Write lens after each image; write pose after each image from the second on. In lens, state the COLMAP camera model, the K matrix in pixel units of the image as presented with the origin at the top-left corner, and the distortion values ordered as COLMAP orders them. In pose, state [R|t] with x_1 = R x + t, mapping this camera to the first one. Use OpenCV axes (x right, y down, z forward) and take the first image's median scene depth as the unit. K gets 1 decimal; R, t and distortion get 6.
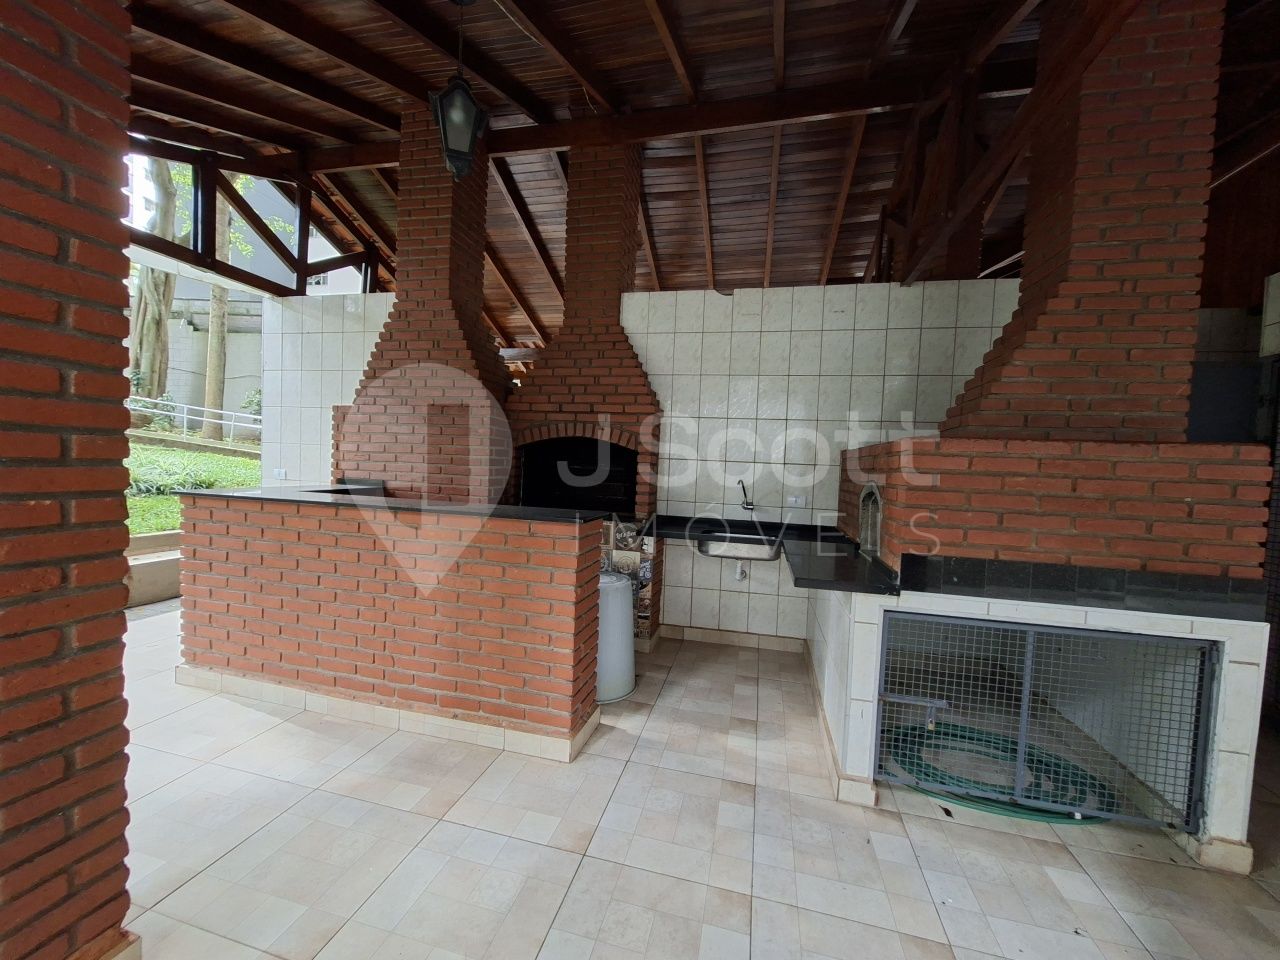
lens RADIAL K [[506.1, 0, 637.2], [0, 506.1, 485.2], [0, 0, 1]] dist [-0.000366, 0.000302]
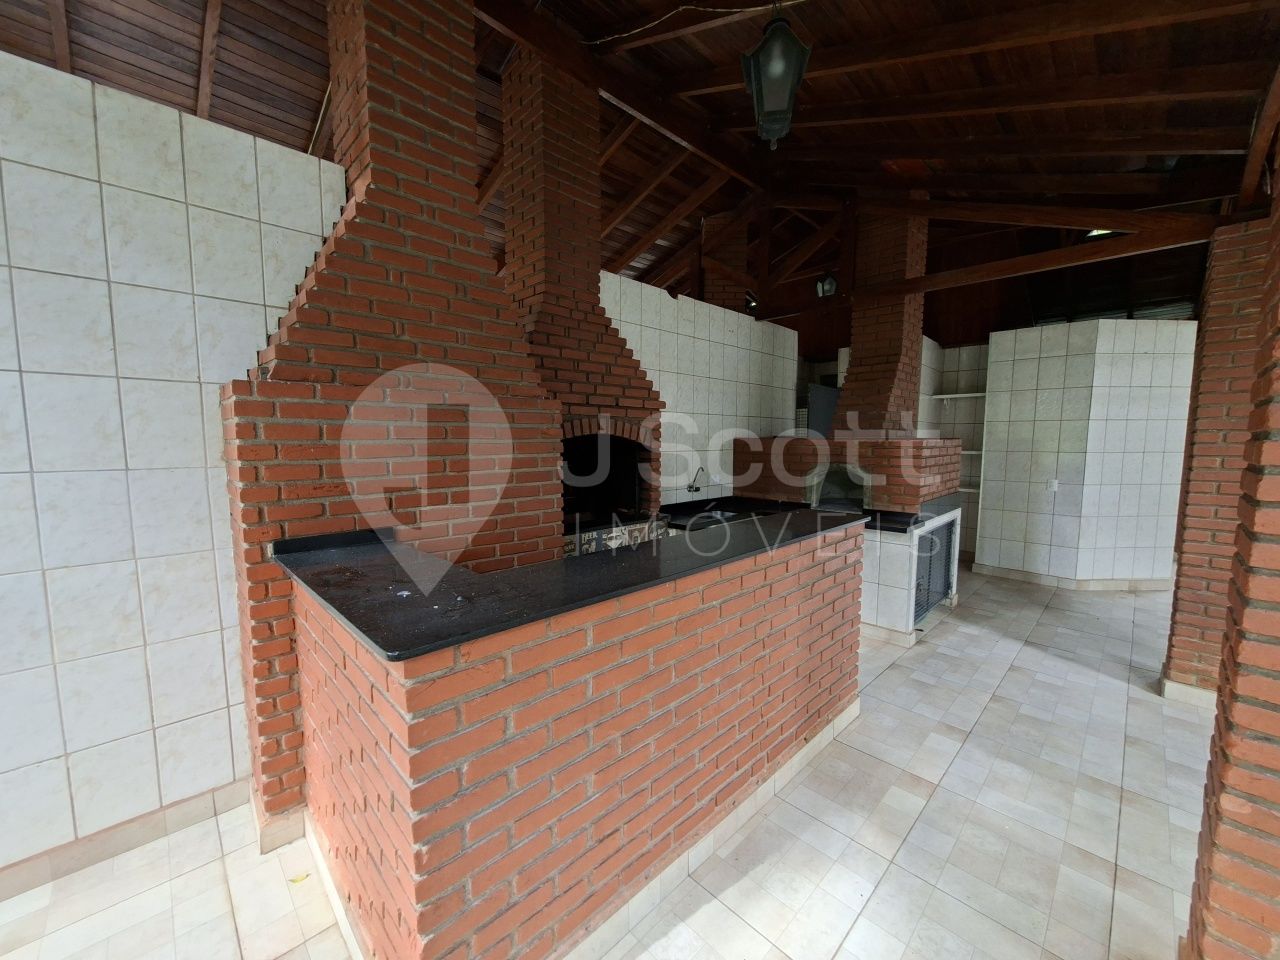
lens RADIAL K [[506.1, 0, 637.2], [0, 506.1, 485.2], [0, 0, 1]] dist [-0.000366, 0.000302]
pose [[0.524478, -0.124217, 0.842314, -0.824371], [0.062764, 0.992249, 0.107248, -0.097184], [-0.849107, -0.003382, 0.528209, 0.487381]]
